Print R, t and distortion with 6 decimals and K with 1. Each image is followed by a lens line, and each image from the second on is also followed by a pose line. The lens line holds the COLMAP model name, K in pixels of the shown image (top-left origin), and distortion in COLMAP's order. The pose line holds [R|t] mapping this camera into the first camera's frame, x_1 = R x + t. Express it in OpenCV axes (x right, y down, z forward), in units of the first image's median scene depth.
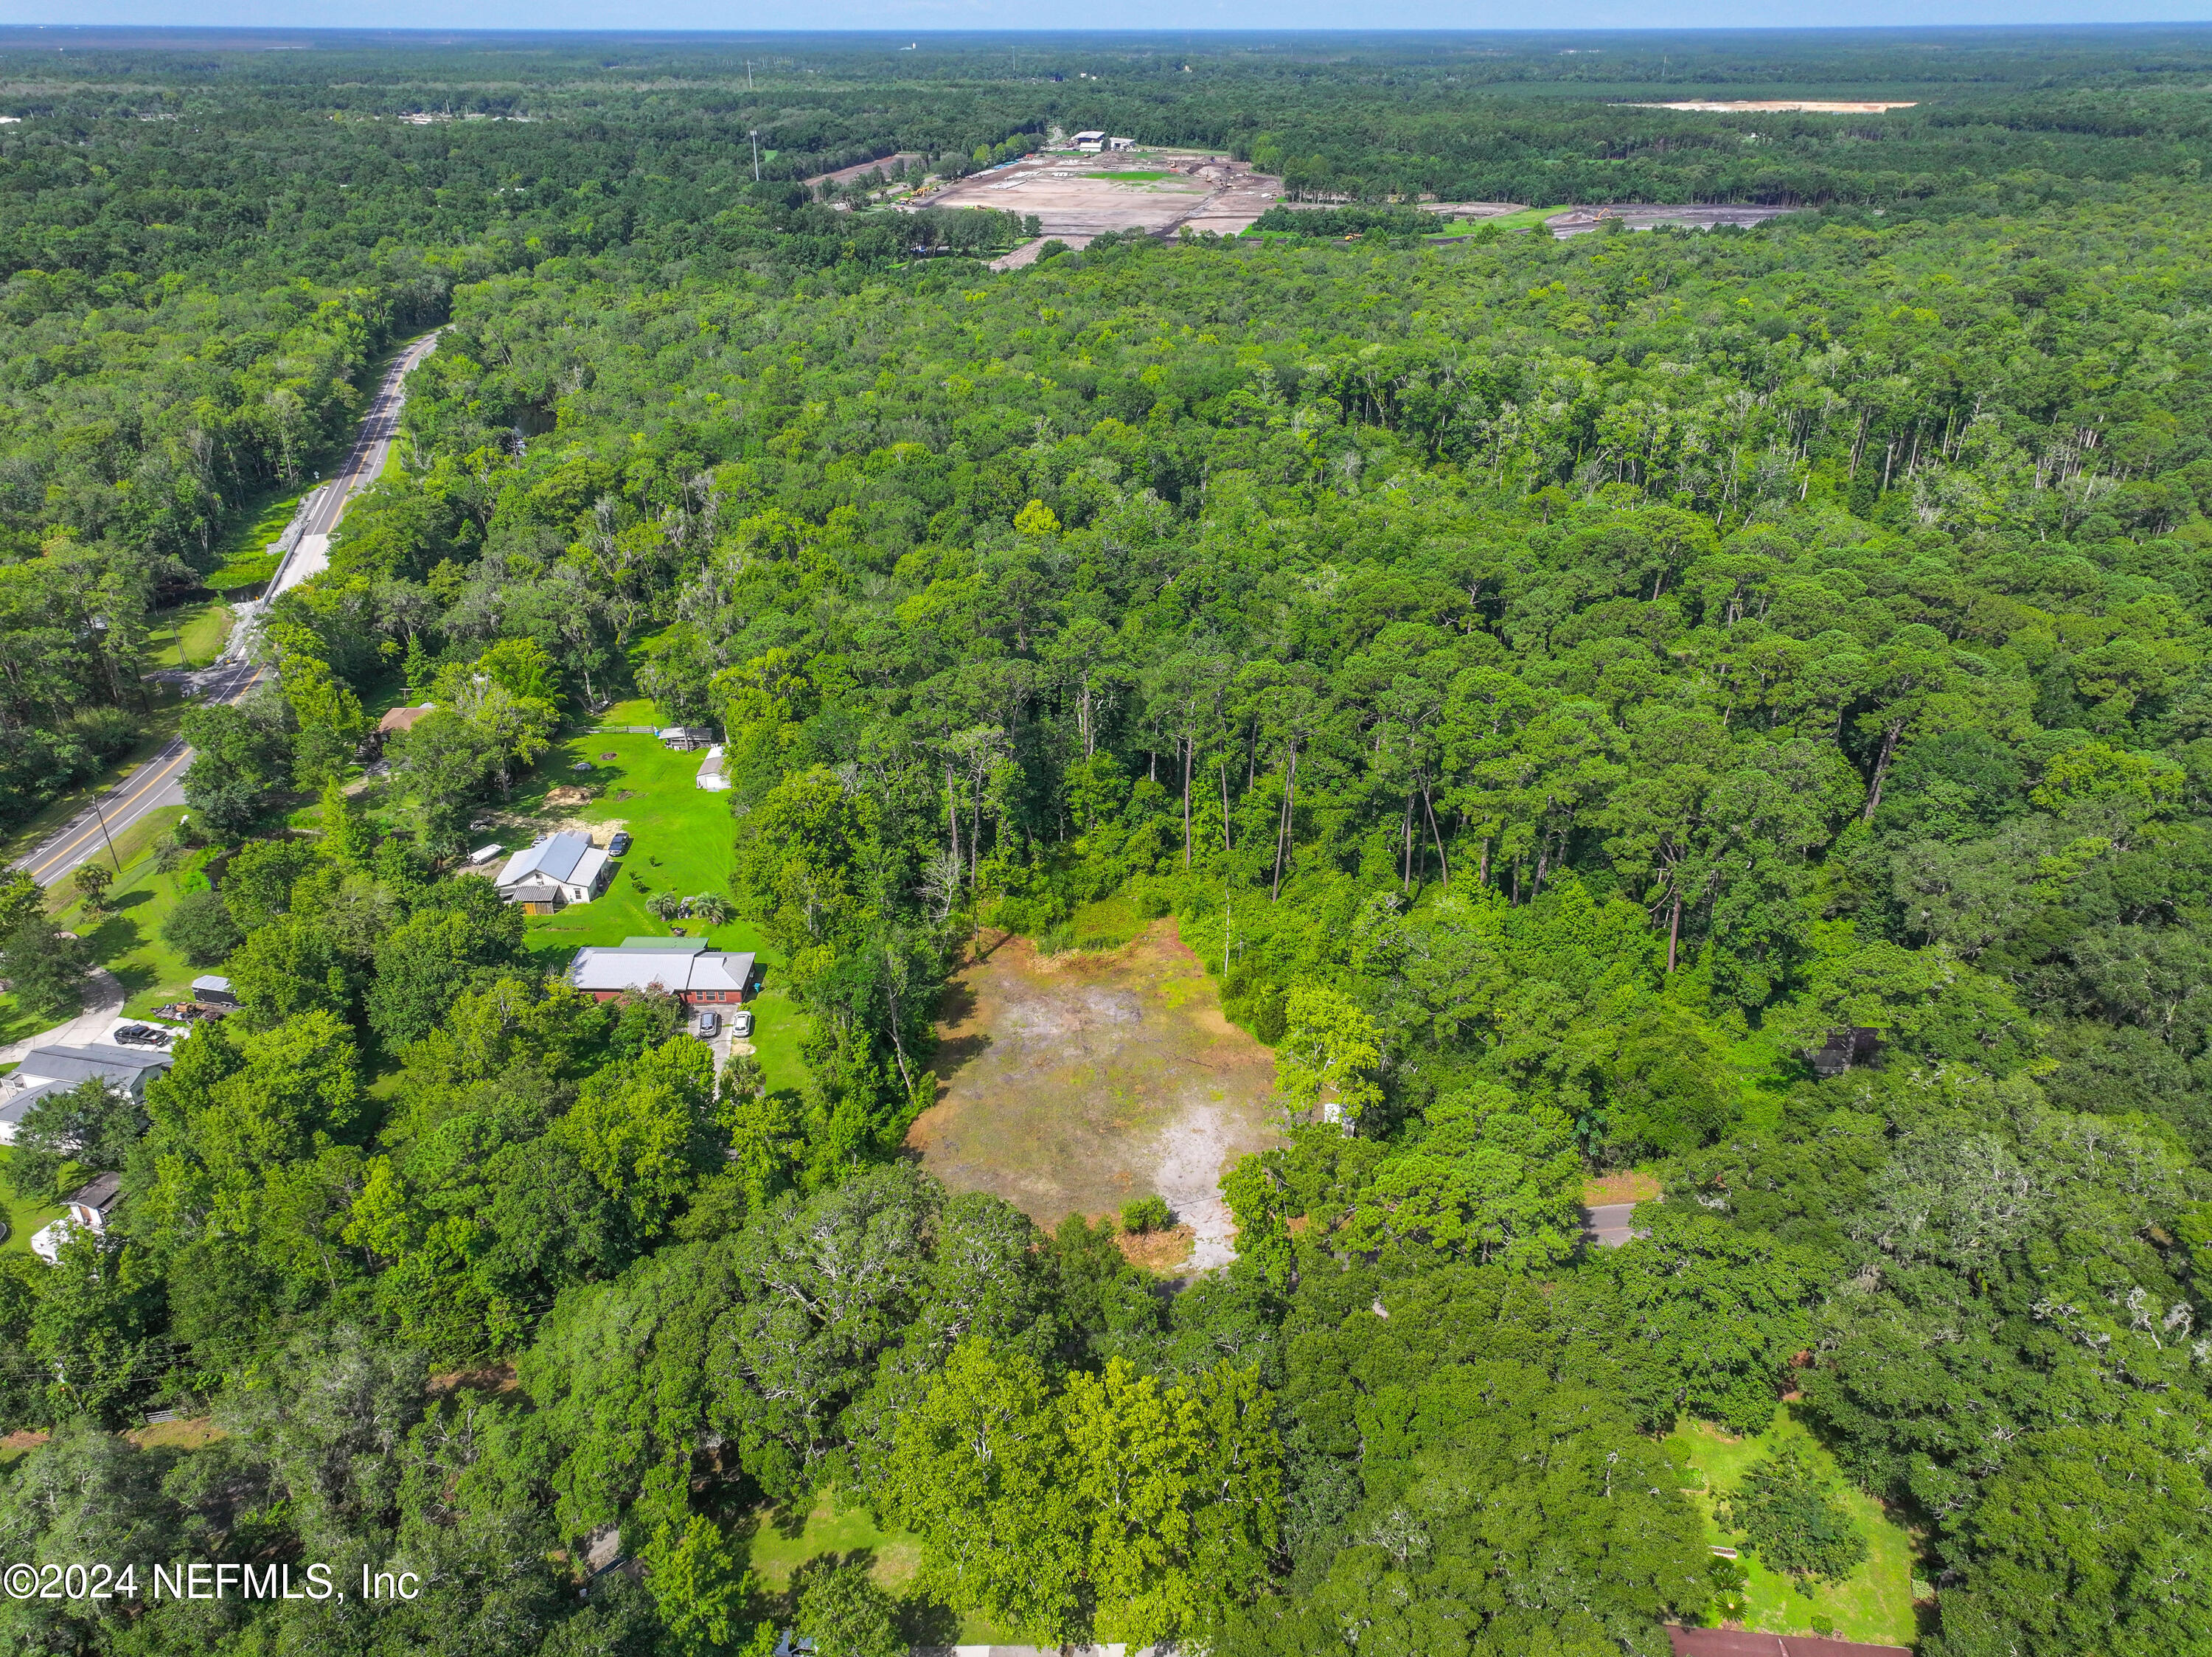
lens RADIAL K [[1583.4, 0, 1106.0], [0, 1583.4, 828.5], [0, 0, 1]] dist [-0.009333, 0.026474]
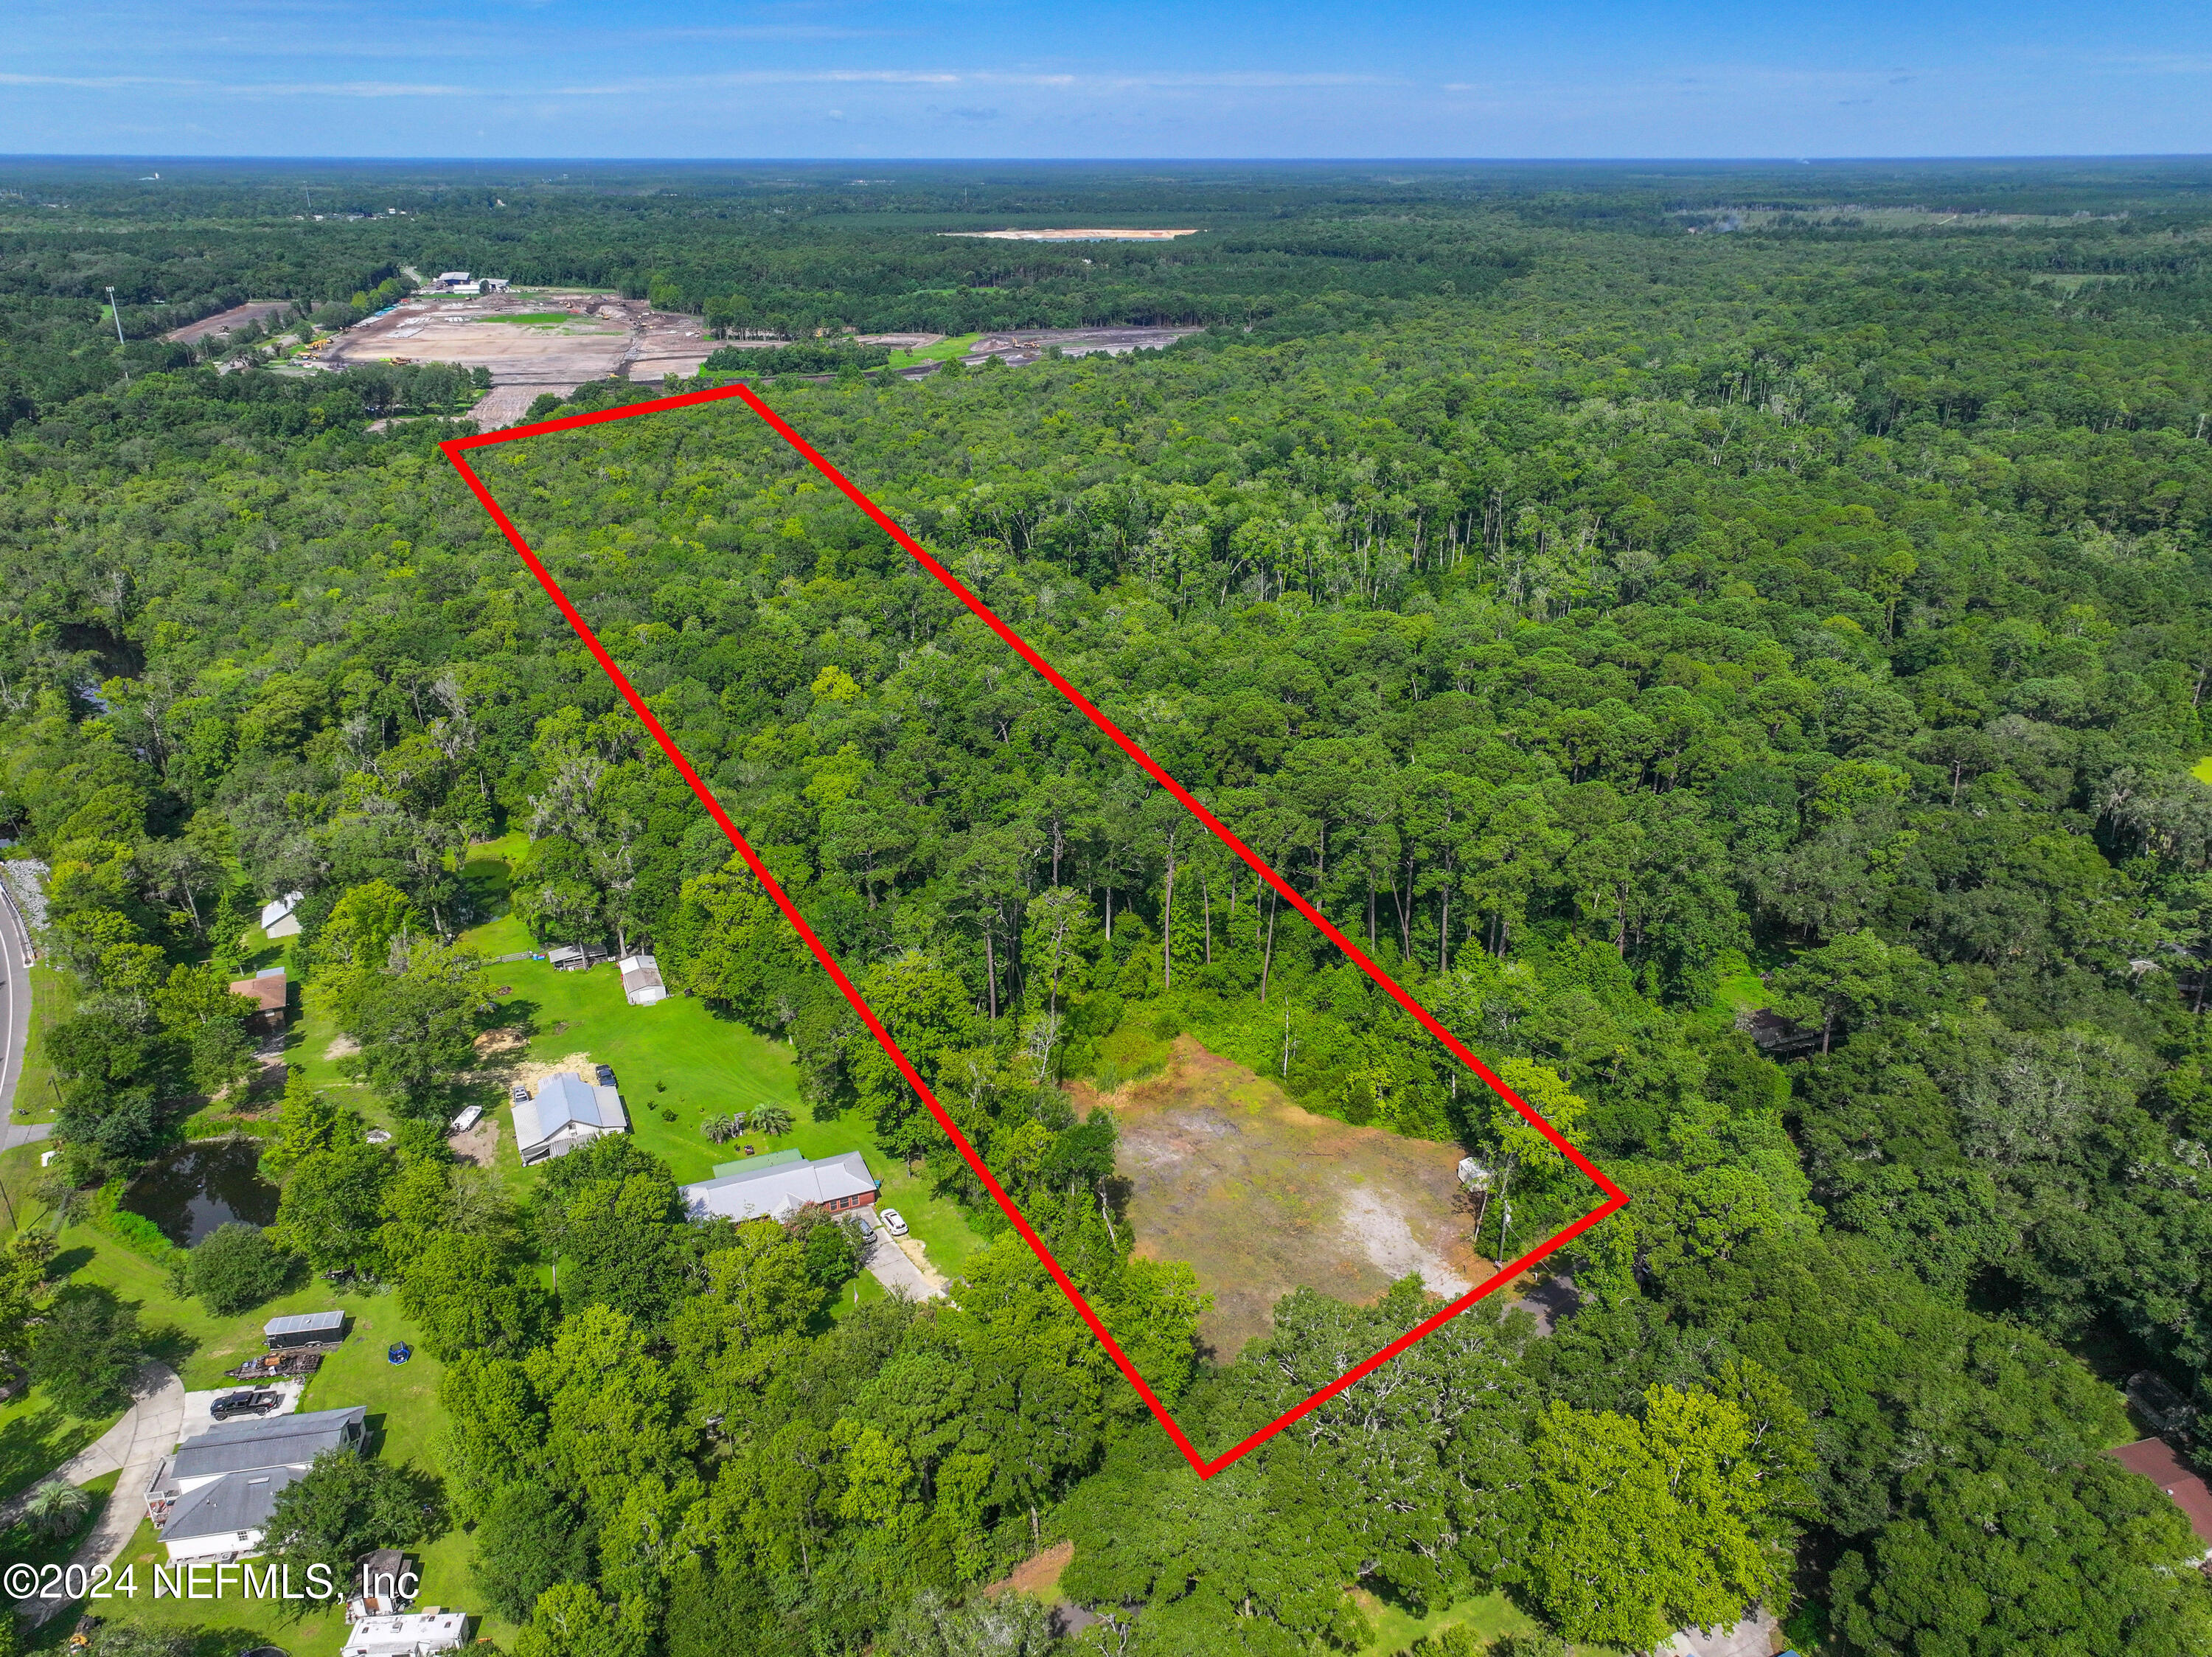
lens RADIAL K [[1570.0, 0, 1066.7], [0, 1570.0, 834.2], [0, 0, 1]] dist [-0.000957, 0.001883]
pose [[0.918802, -0.155147, 0.362950, -0.099265], [0.176294, 0.984003, -0.025663, -0.016238], [-0.353162, 0.087566, 0.931455, 0.002458]]
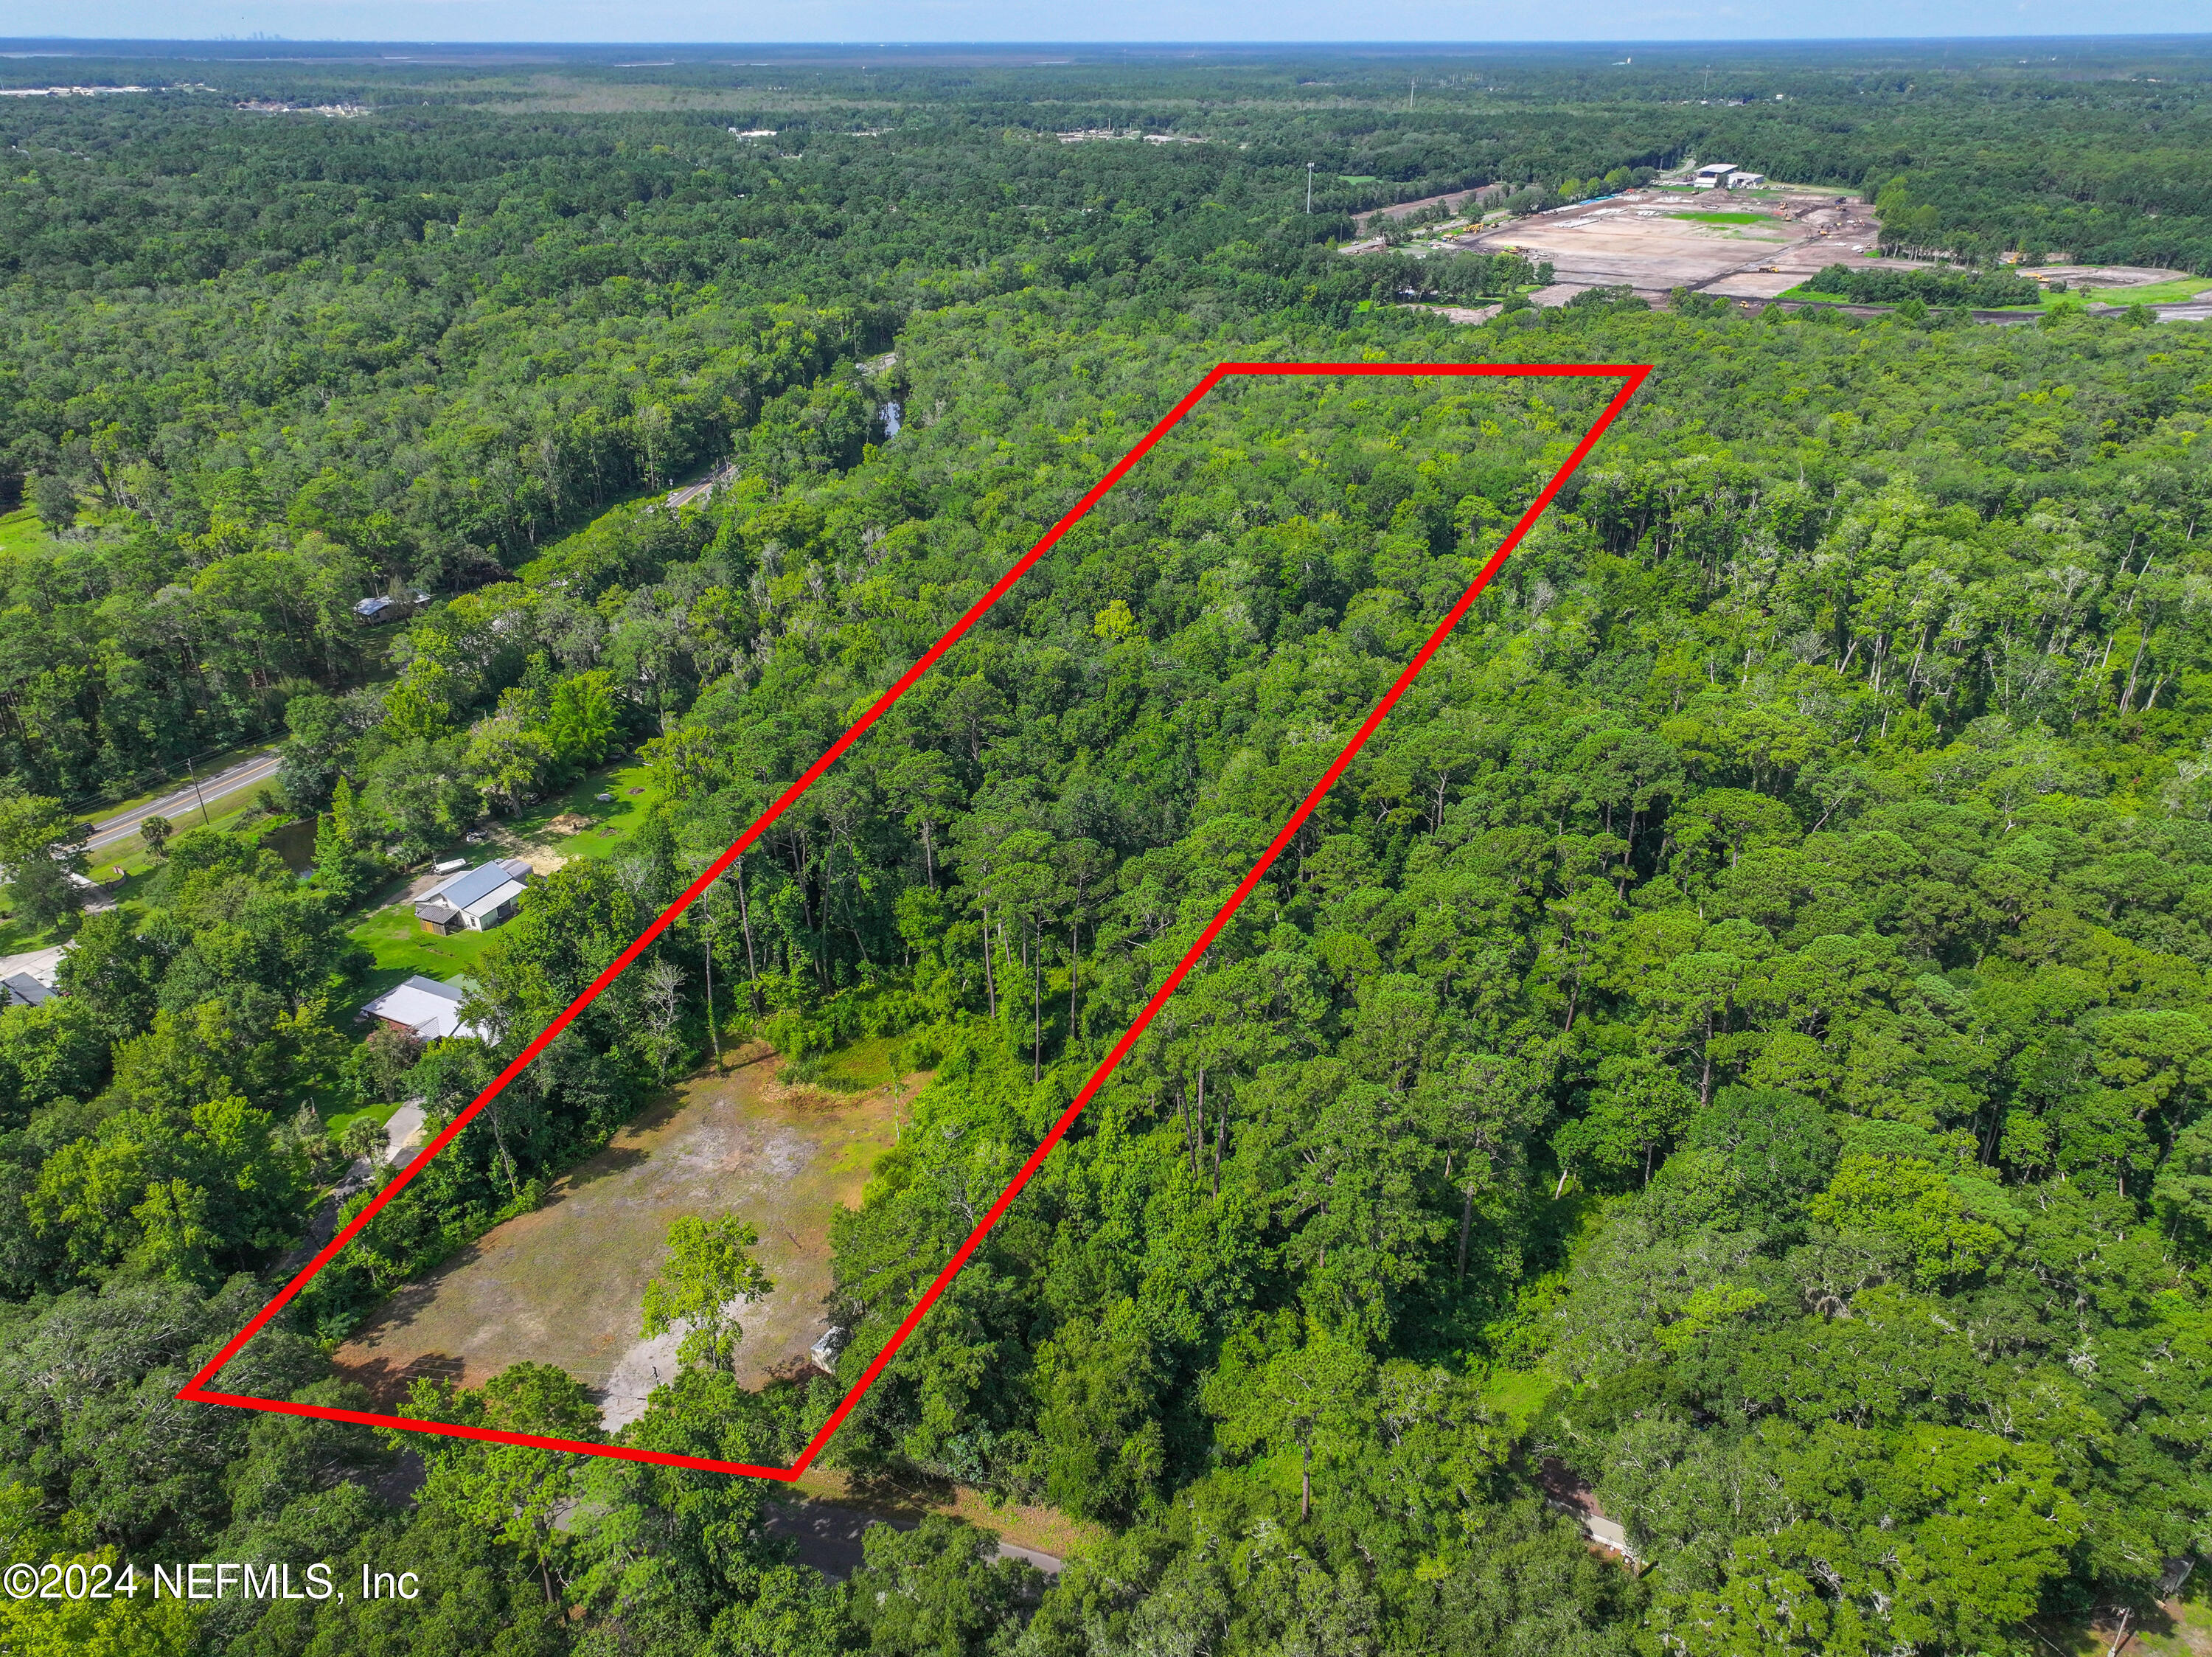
lens RADIAL K [[1583.4, 0, 1106.0], [0, 1583.4, 828.5], [0, 0, 1]] dist [-0.009333, 0.026474]
pose [[0.909906, 0.181912, -0.372800, 0.114964], [-0.183359, 0.982528, 0.031906, -0.034301], [0.372090, 0.039324, 0.927363, 0.037063]]
